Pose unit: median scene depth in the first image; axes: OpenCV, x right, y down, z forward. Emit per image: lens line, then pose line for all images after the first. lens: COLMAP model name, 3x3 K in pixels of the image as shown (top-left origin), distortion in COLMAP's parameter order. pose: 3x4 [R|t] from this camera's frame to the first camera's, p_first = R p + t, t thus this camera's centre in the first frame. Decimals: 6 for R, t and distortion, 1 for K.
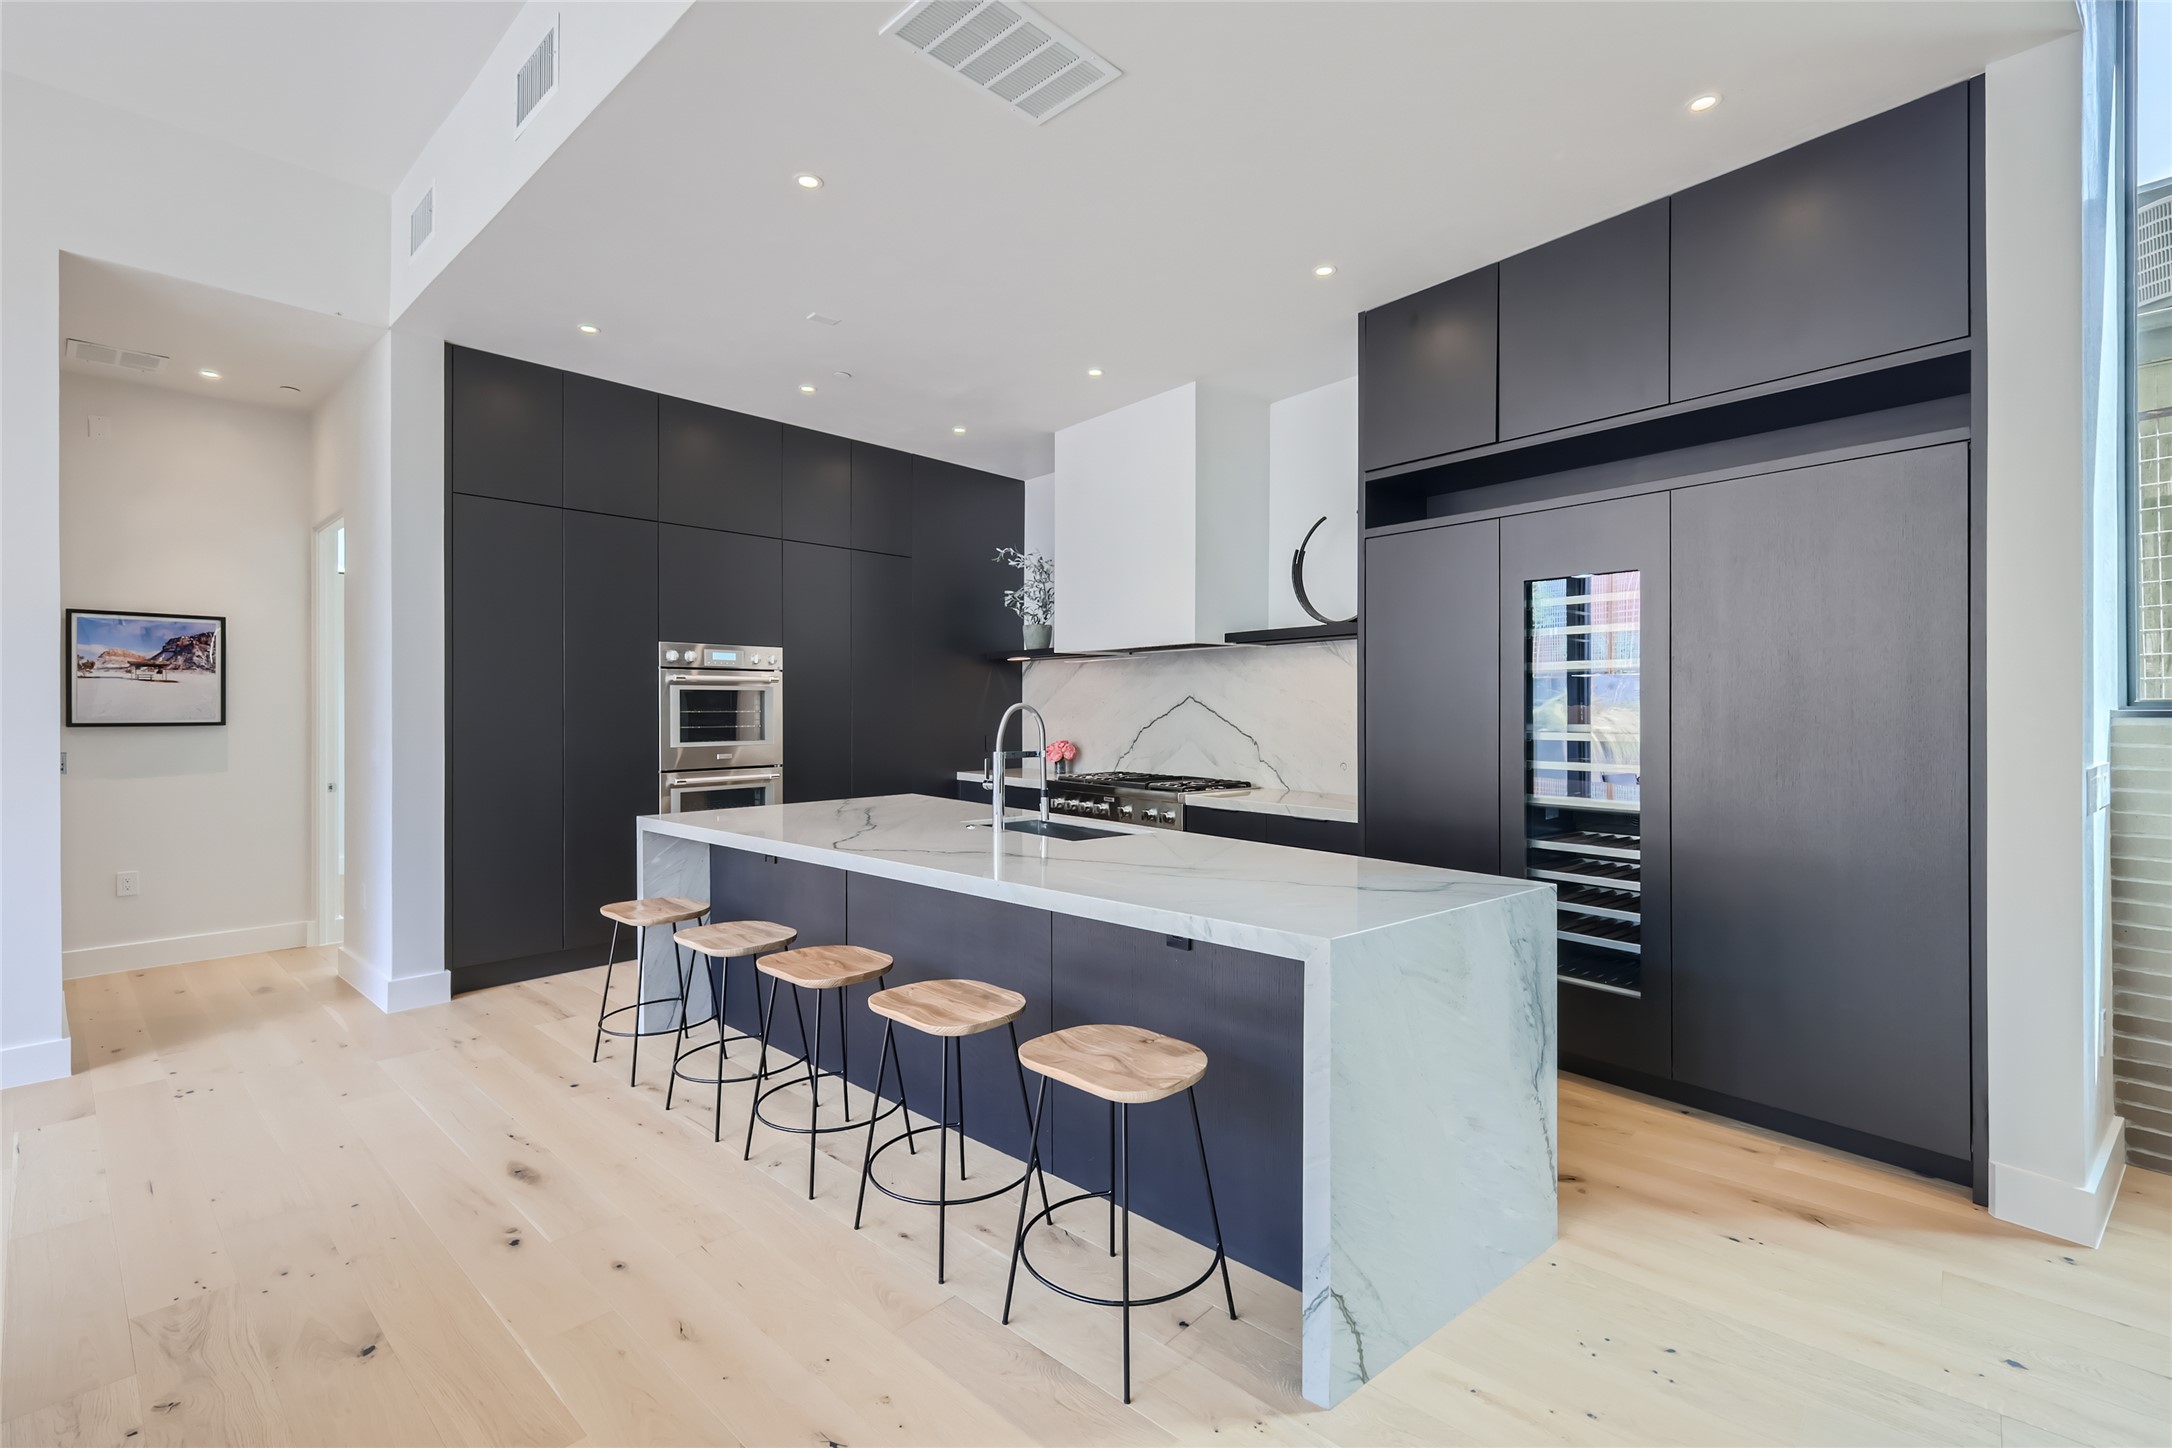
lens RADIAL K [[959.8, 0, 1081.4], [0, 959.8, 709.5], [0, 0, 1]] dist [0.002801, 0.000943]
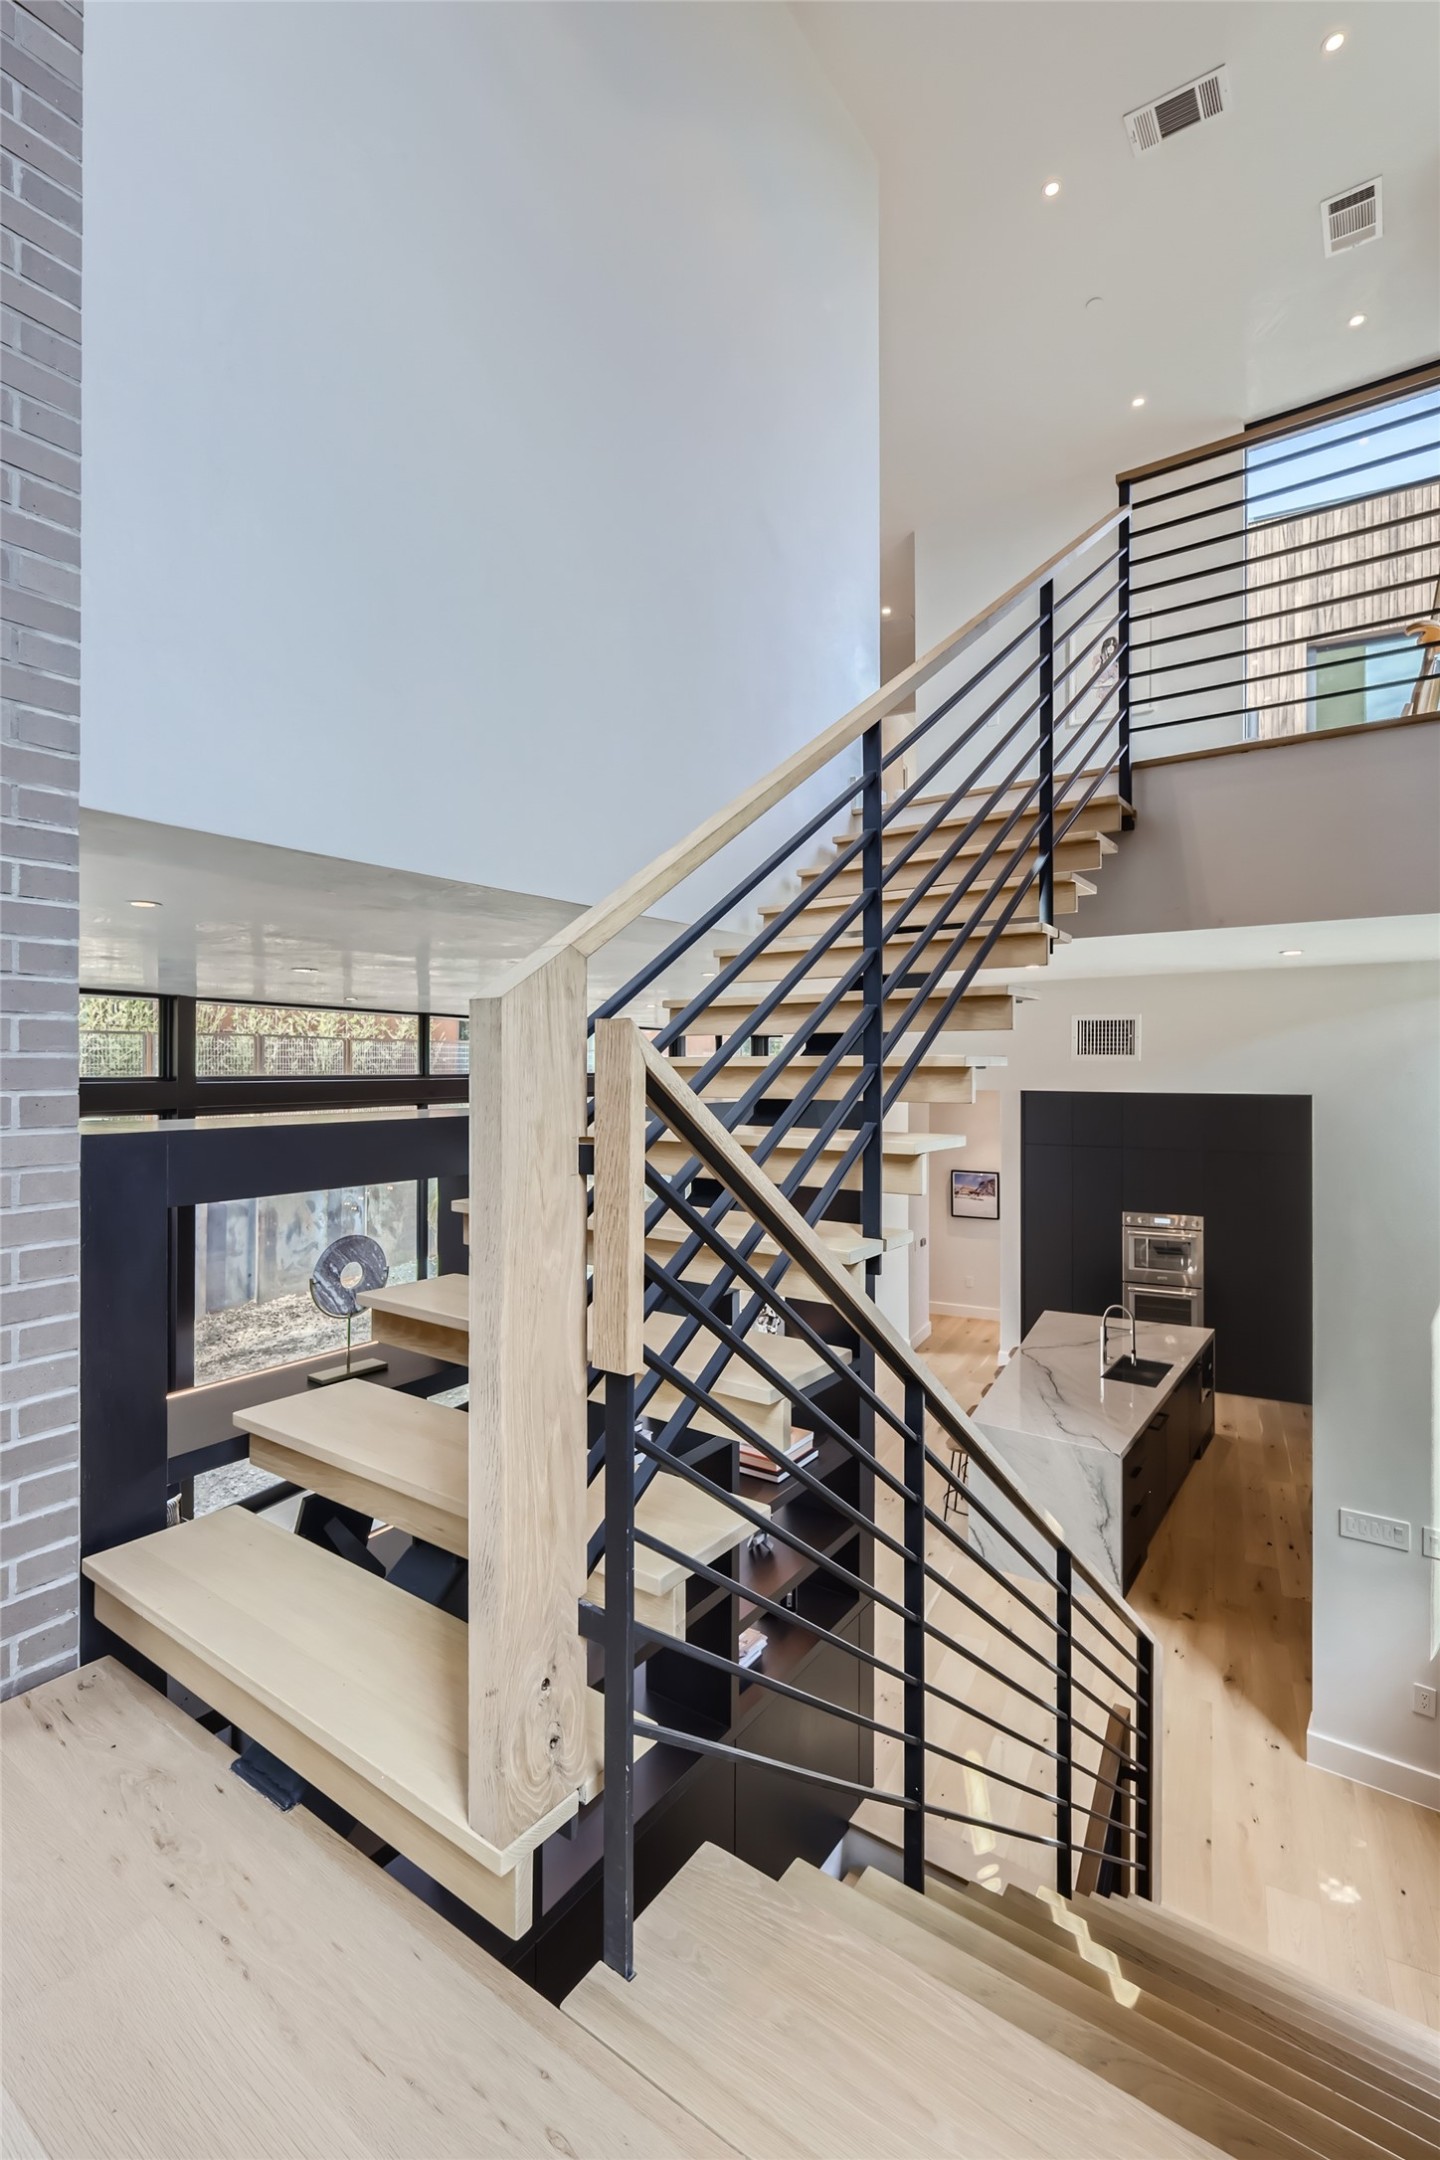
lens RADIAL K [[978.5, 0, 724.1], [0, 978.5, 1045.7], [0, 0, 1]] dist [-0.000172, 0.000020]
pose [[0.276188, -0.019338, -0.960909, 1.168820], [-0.003823, 0.999768, -0.021219, -0.346518], [0.961096, 0.009534, 0.276050, -0.267401]]
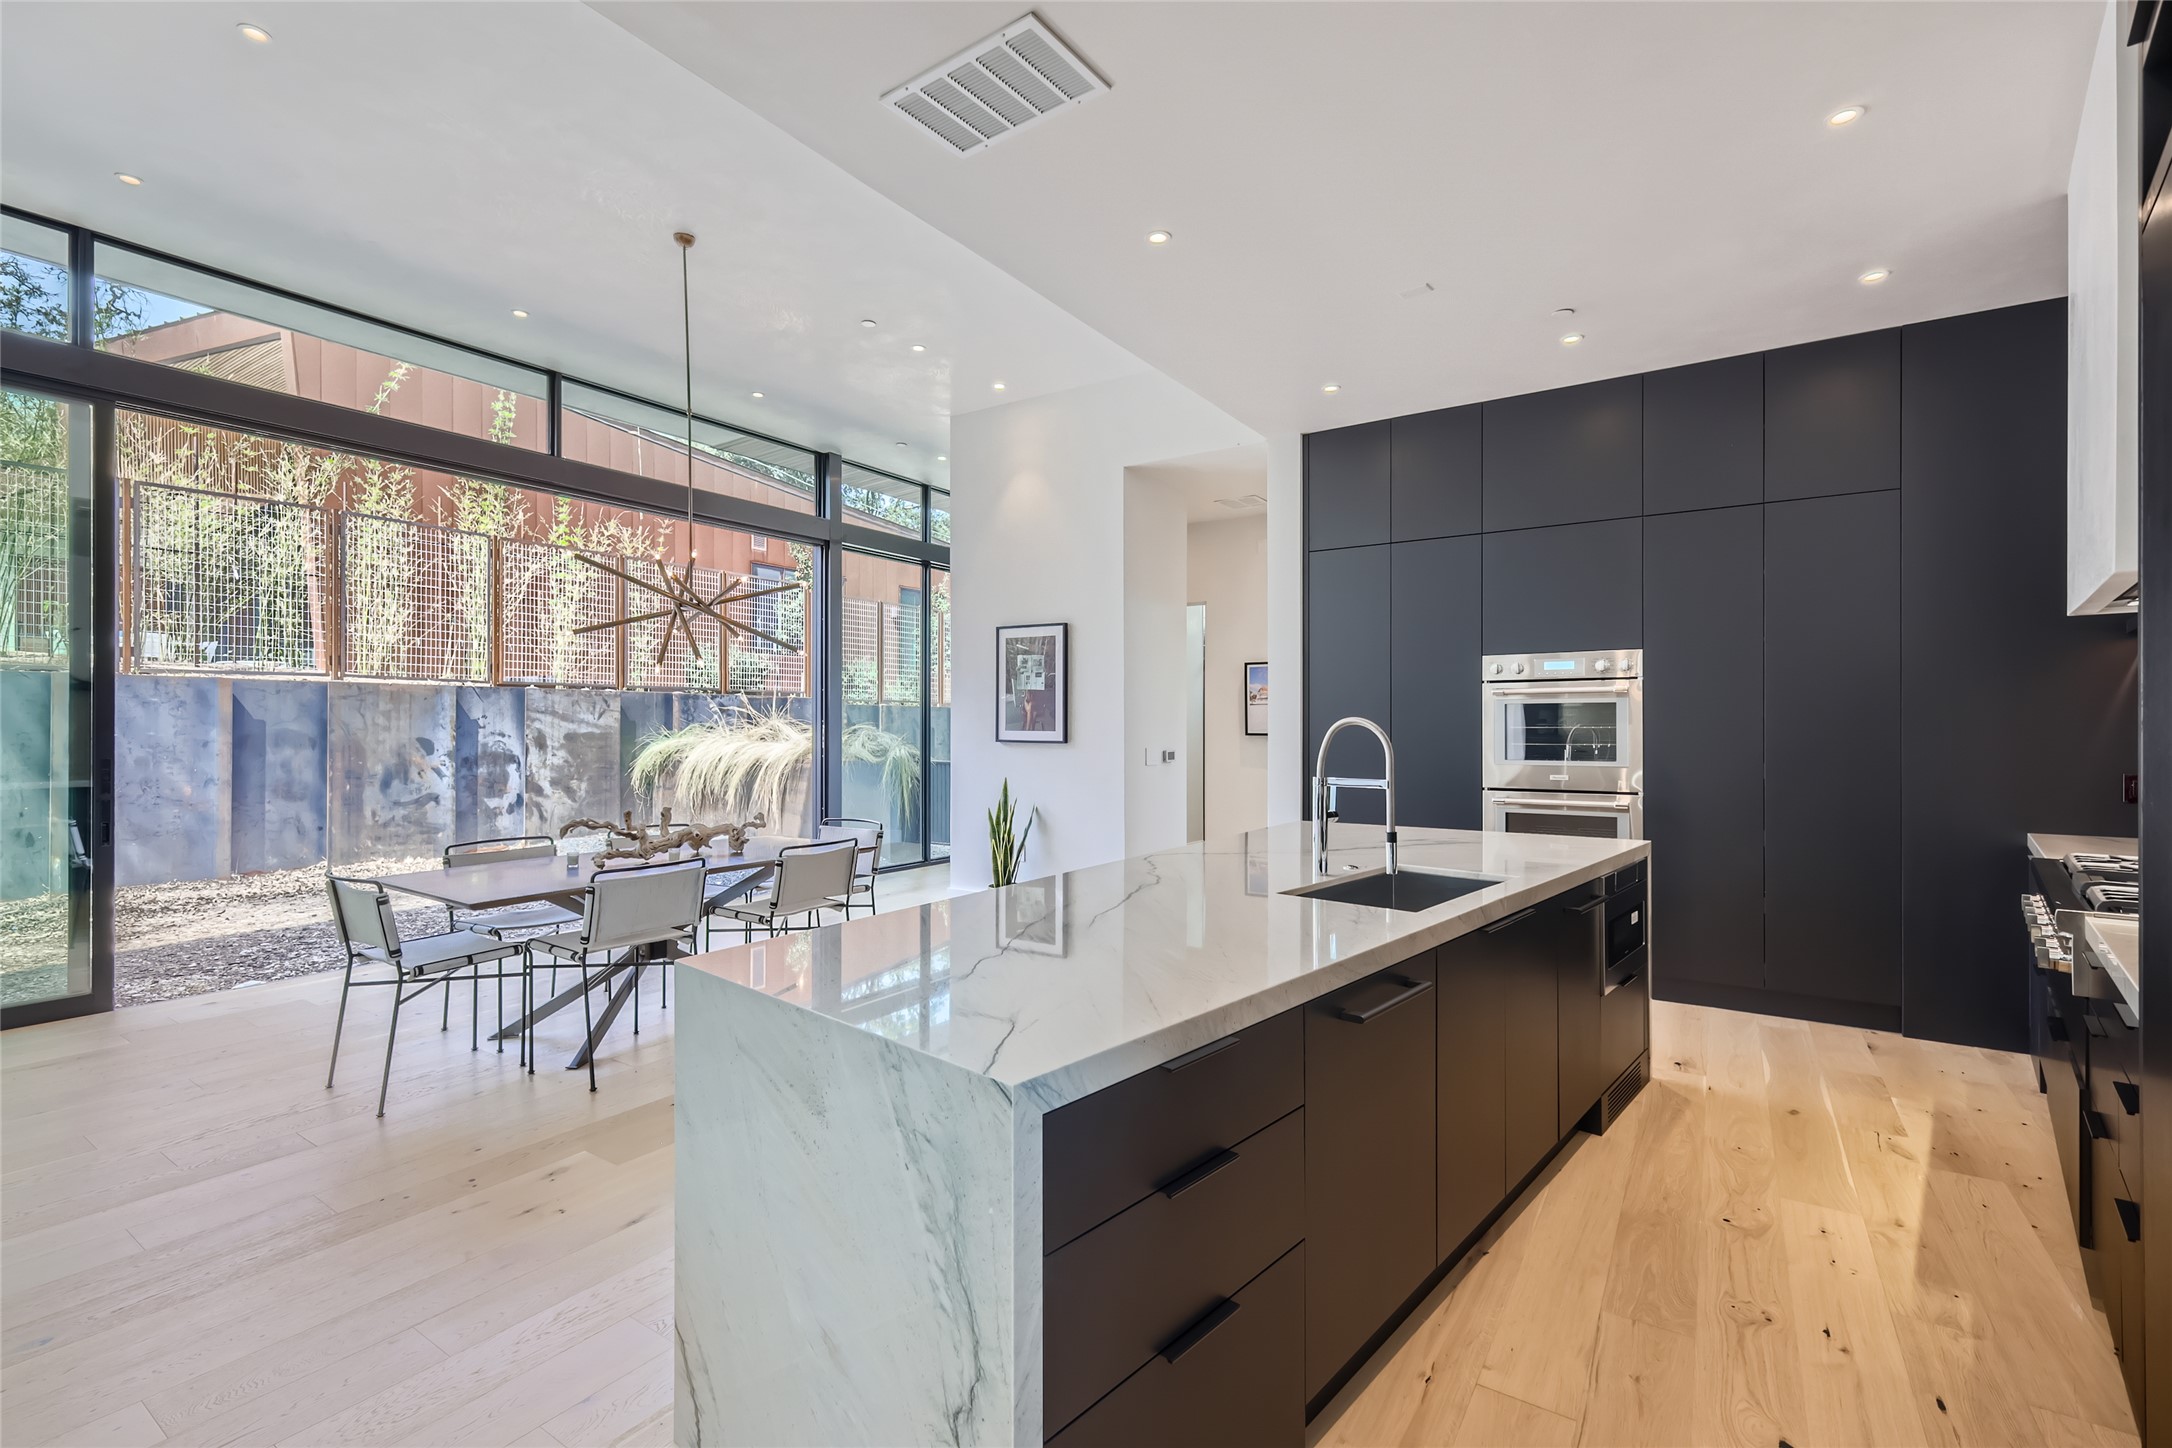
lens RADIAL K [[959.8, 0, 1081.4], [0, 959.8, 709.5], [0, 0, 1]] dist [0.002801, 0.000943]
pose [[0.152649, -0.014807, -0.988170, 0.459476], [0.000914, 0.999889, -0.014841, -0.001683], [0.988280, 0.001362, 0.152645, 0.445797]]
